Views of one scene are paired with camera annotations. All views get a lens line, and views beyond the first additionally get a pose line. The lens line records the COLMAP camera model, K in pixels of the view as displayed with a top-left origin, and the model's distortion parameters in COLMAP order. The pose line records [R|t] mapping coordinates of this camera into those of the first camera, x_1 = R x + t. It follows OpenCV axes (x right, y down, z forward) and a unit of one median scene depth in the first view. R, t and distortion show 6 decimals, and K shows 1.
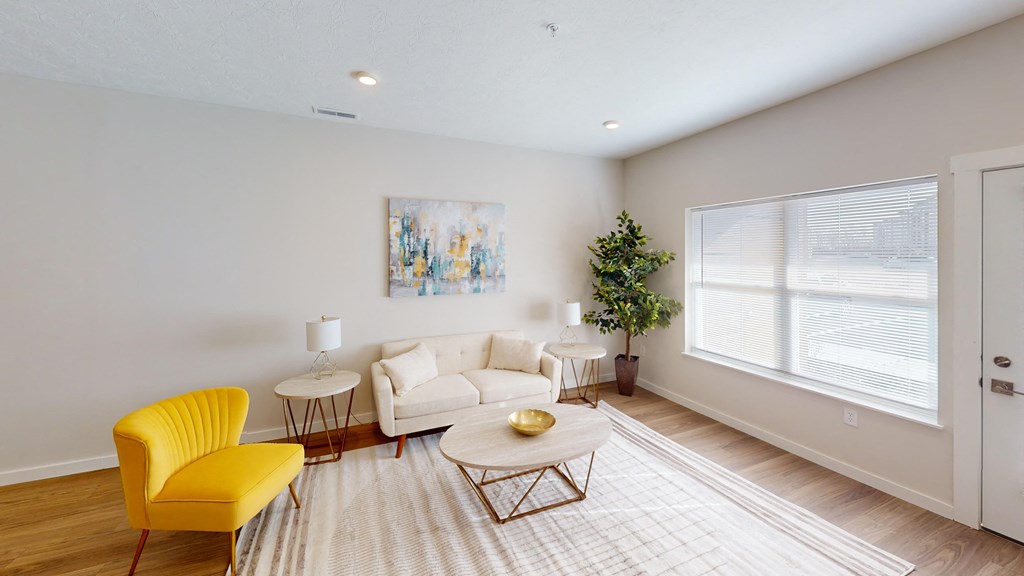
lens RADIAL K [[395.3, 0, 512.0], [0, 395.3, 288.0], [0, 0, 1]] dist [-0.000563, -0.000054]
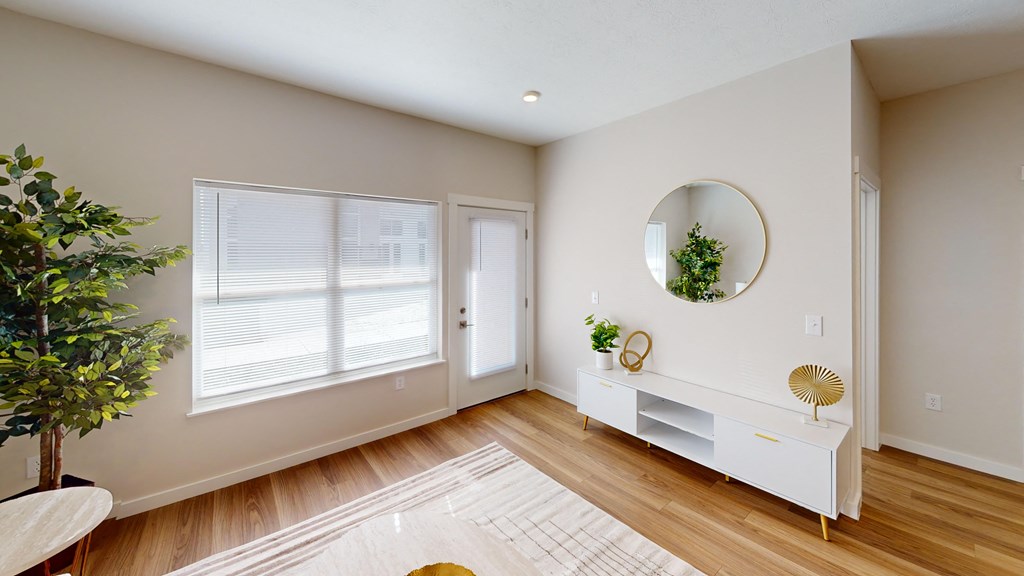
lens RADIAL K [[374.1, 0, 512.0], [0, 374.1, 288.0], [0, 0, 1]] dist [0.078159, 0.000004]
pose [[-0.185174, -0.089653, 0.978608, -0.300673], [0.100500, 0.988881, 0.109611, -0.056933], [-0.977553, 0.118648, -0.174104, 0.720958]]
